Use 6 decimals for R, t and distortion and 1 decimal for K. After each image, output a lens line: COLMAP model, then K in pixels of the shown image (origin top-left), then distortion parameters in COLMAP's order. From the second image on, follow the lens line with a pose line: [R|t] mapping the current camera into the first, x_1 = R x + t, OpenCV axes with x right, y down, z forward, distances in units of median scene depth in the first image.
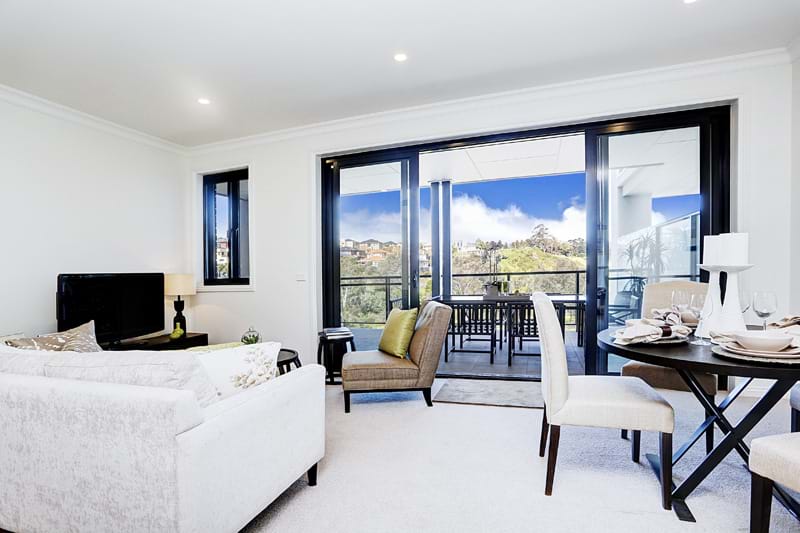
lens RADIAL K [[381.9, 0, 398.8], [0, 381.9, 271.2], [0, 0, 1]] dist [-0.040101, 0.007467]
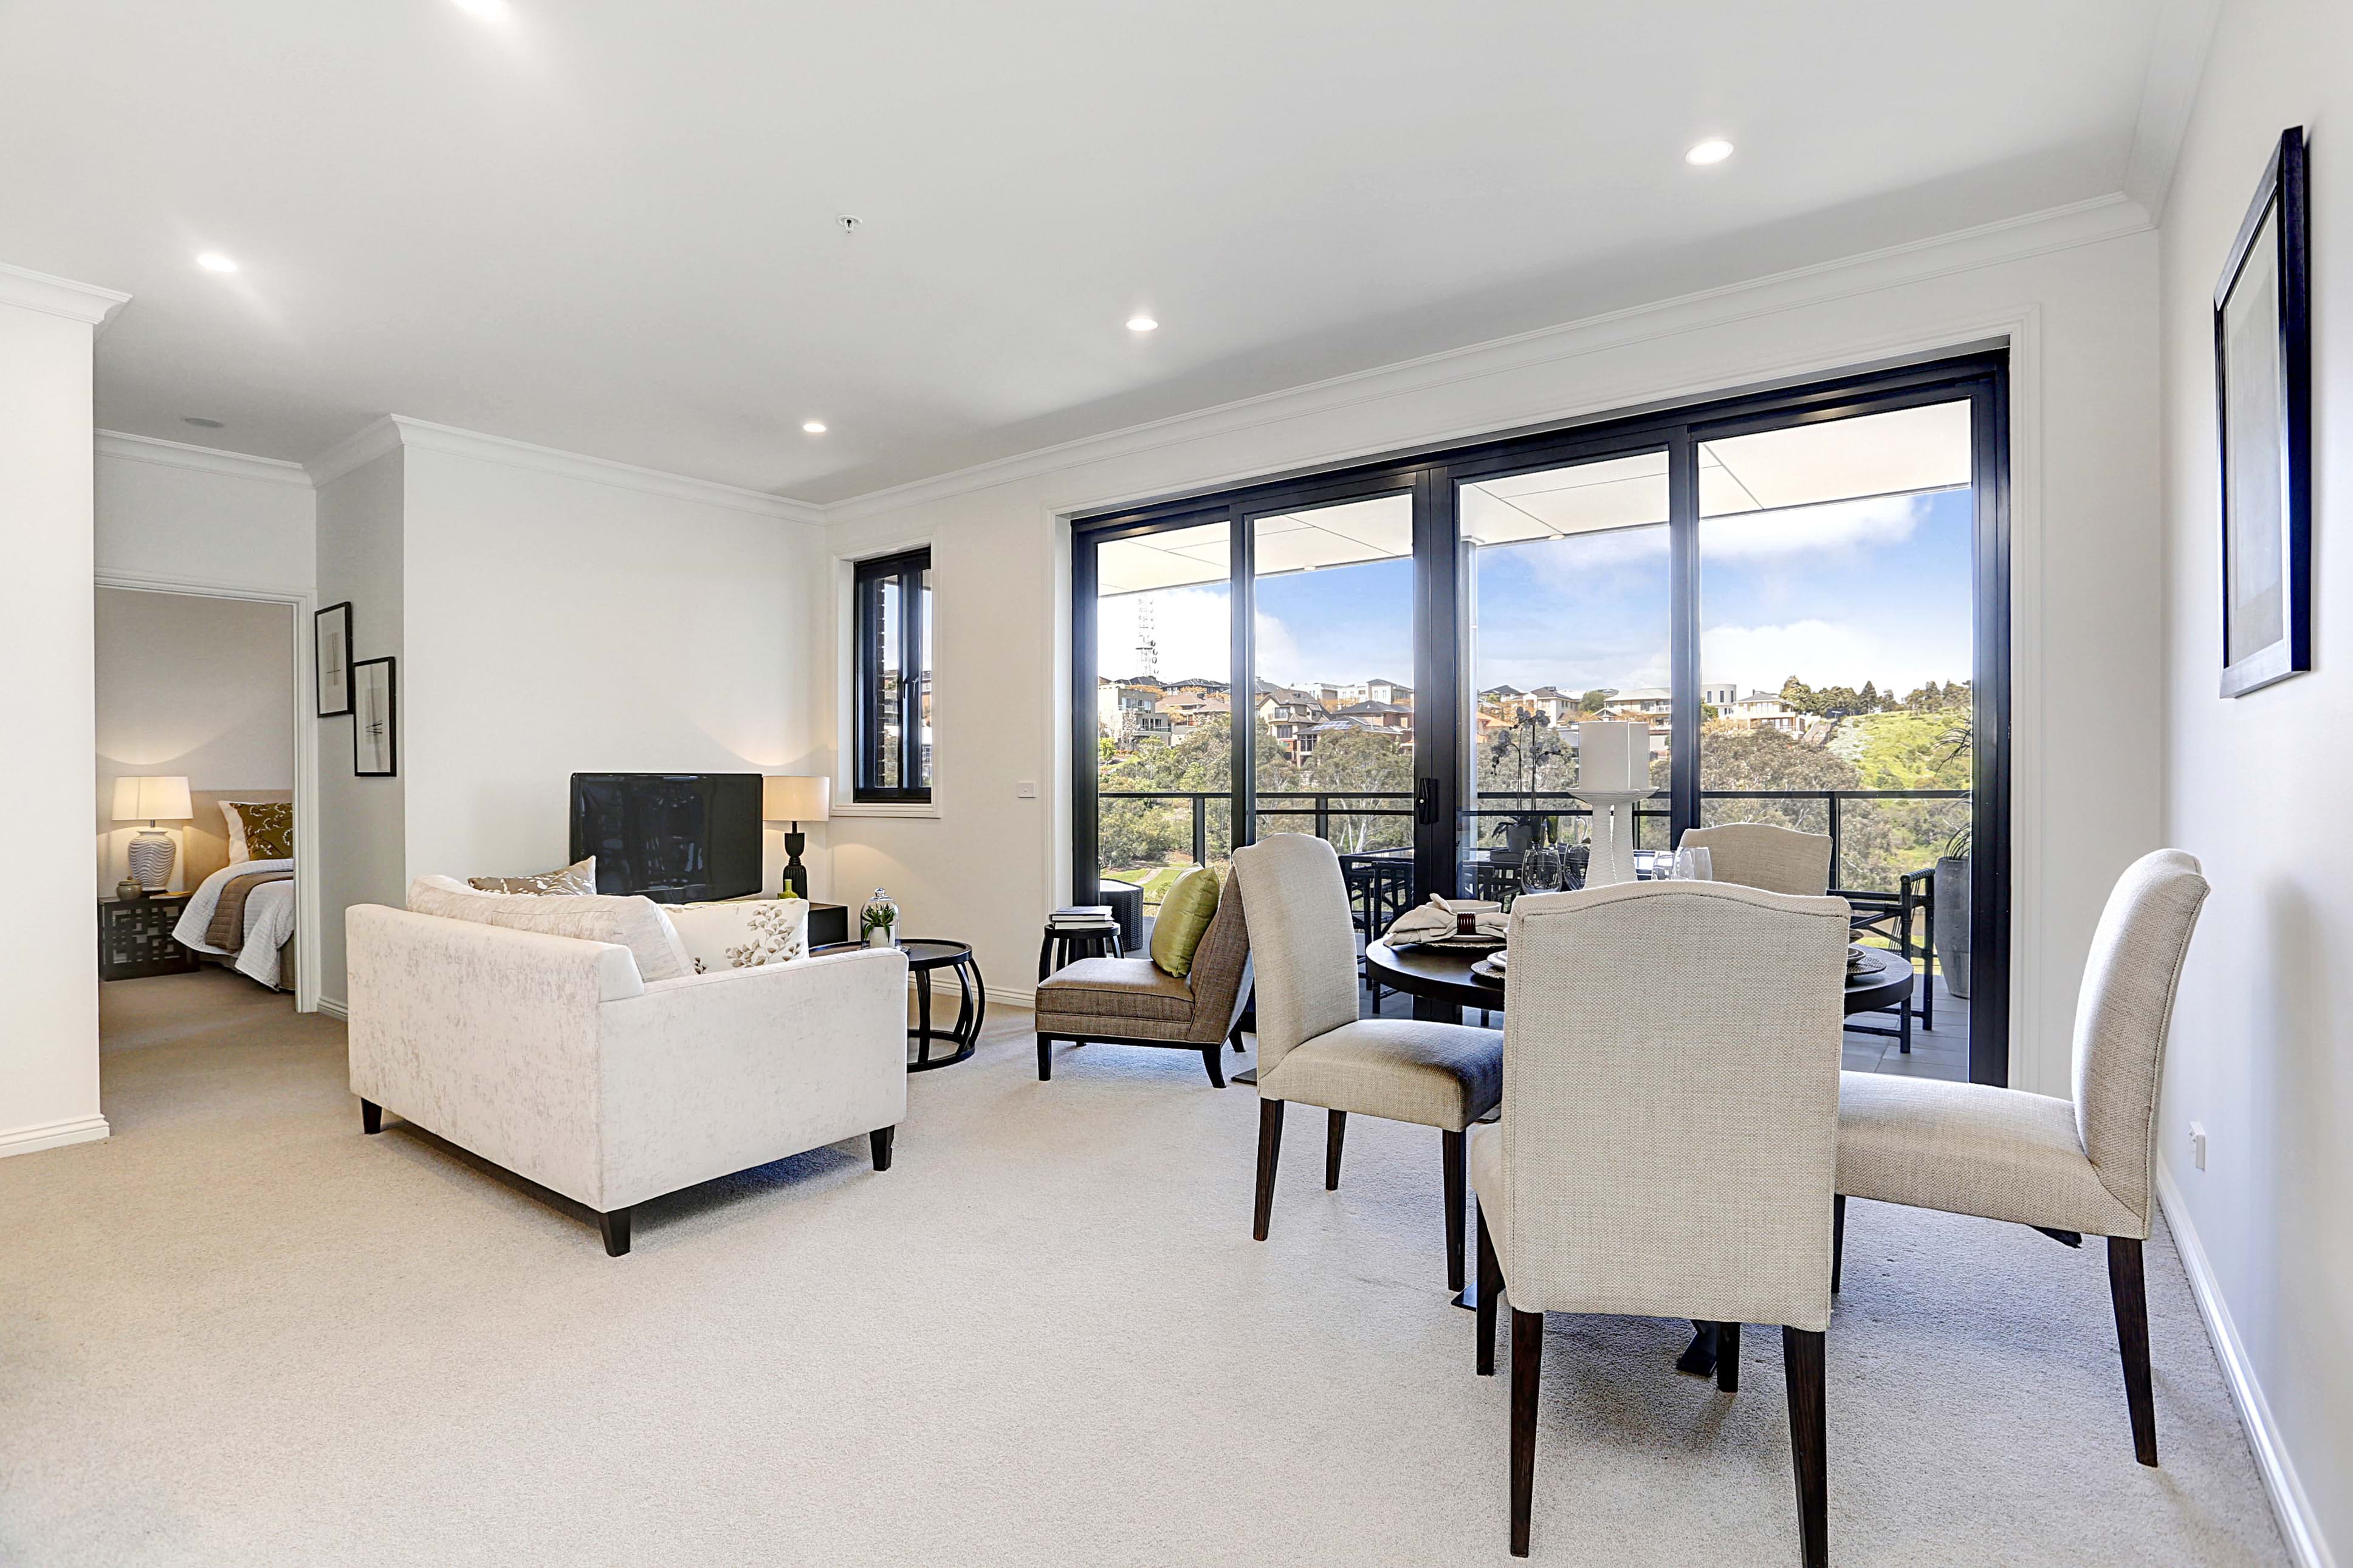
lens RADIAL K [[1123.1, 0, 1152.2], [0, 1123.1, 785.4], [0, 0, 1]] dist [-0.040101, 0.007467]
pose [[0.945434, 0.024992, -0.324854, 0.301130], [-0.021460, 0.999665, 0.014451, -0.011434], [0.325106, -0.006691, 0.945654, -0.188509]]
